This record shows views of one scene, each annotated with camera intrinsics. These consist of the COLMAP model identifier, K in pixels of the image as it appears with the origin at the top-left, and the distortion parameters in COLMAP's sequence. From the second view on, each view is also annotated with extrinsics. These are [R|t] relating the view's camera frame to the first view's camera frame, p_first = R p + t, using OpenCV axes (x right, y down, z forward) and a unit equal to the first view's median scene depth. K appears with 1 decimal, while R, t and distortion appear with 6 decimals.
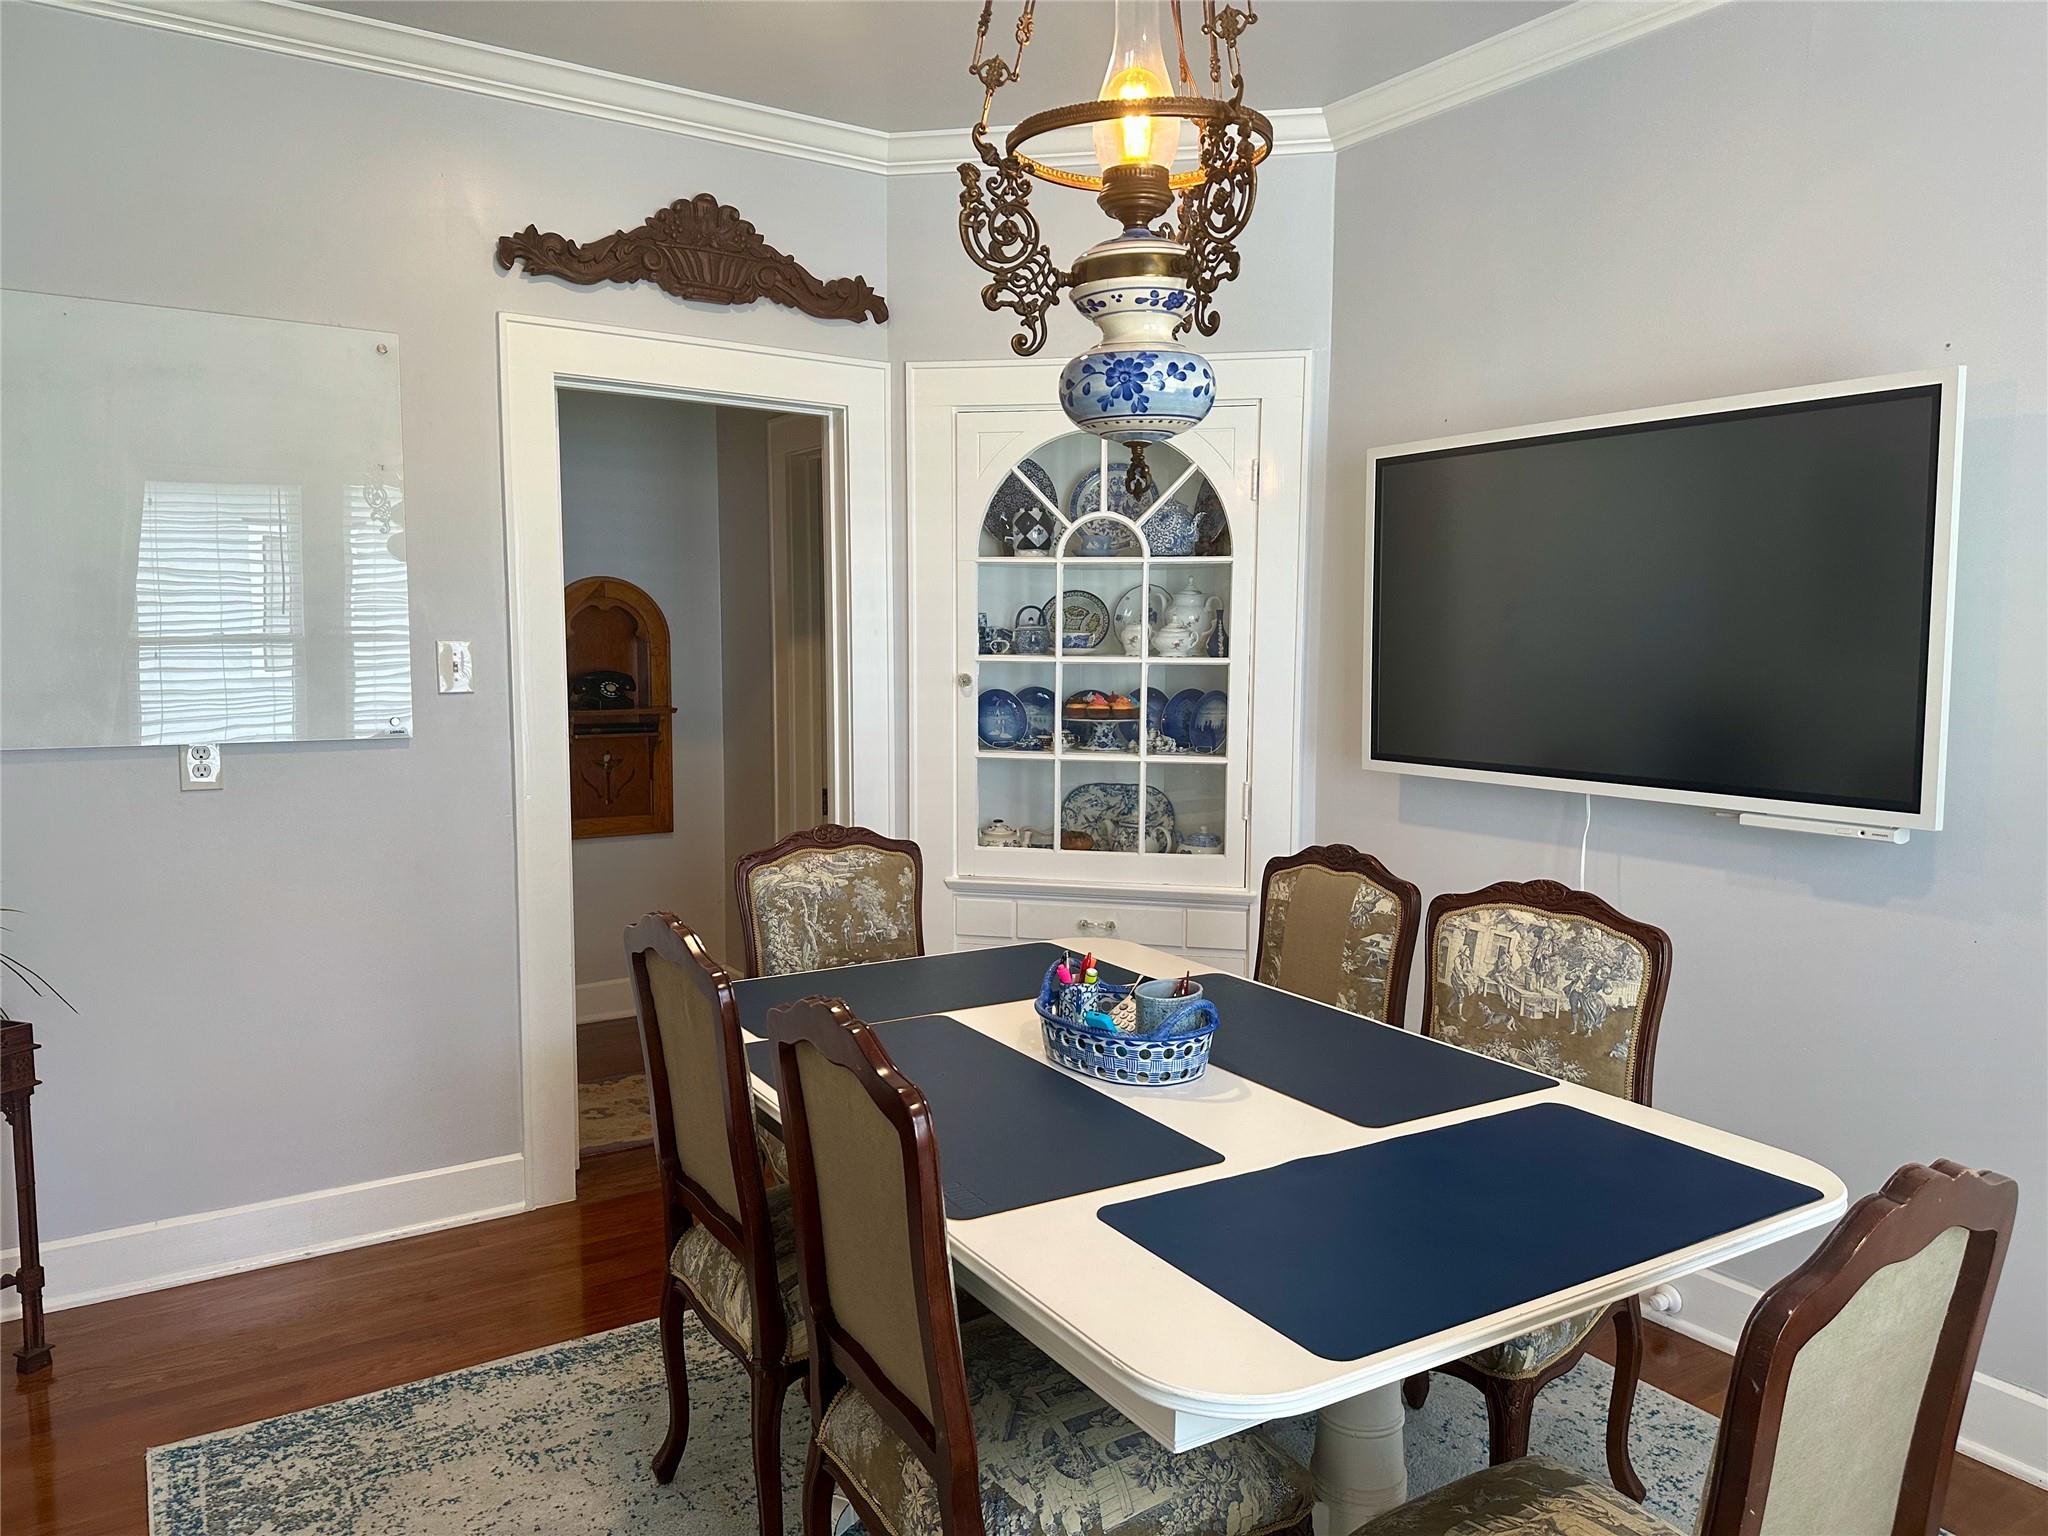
lens RADIAL K [[1426.3, 0, 1033.0], [0, 1426.3, 778.0], [0, 0, 1]] dist [0.121061, -0.198449]
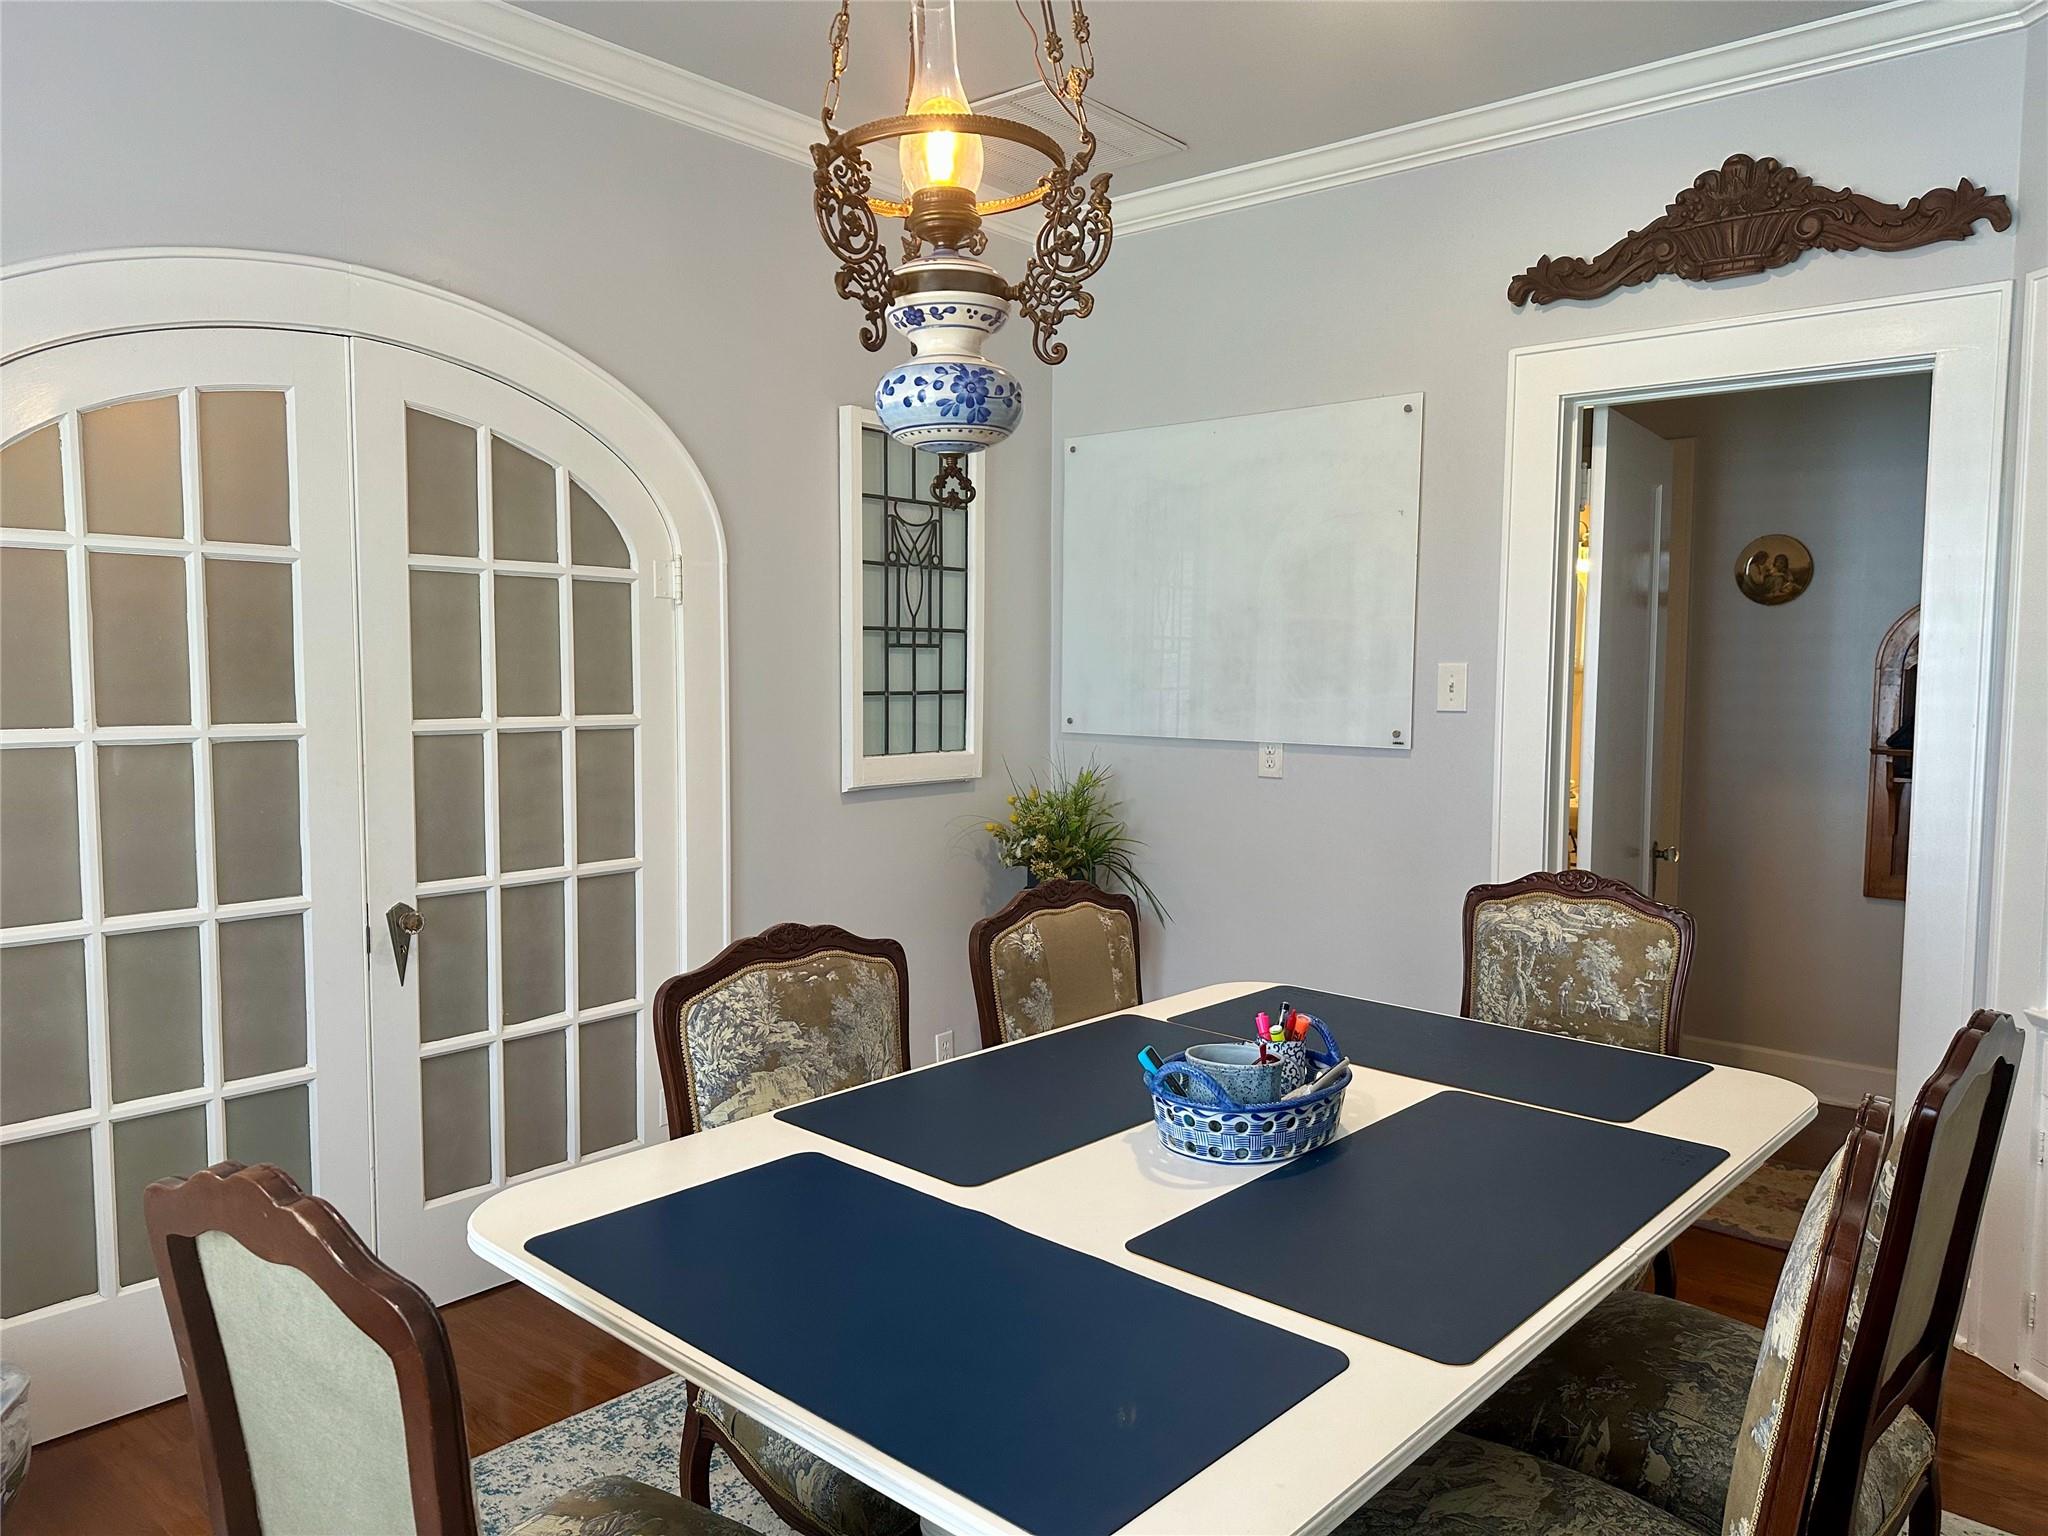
lens RADIAL K [[1427.0, 0, 1024.0], [0, 1427.0, 768.0], [0, 0, 1]] dist [0.056099, -0.052912]
pose [[0.273358, 0.070320, -0.959338, 0.600946], [-0.102618, 0.993765, 0.043603, -0.033009], [0.956423, 0.086526, 0.278870, 0.433441]]
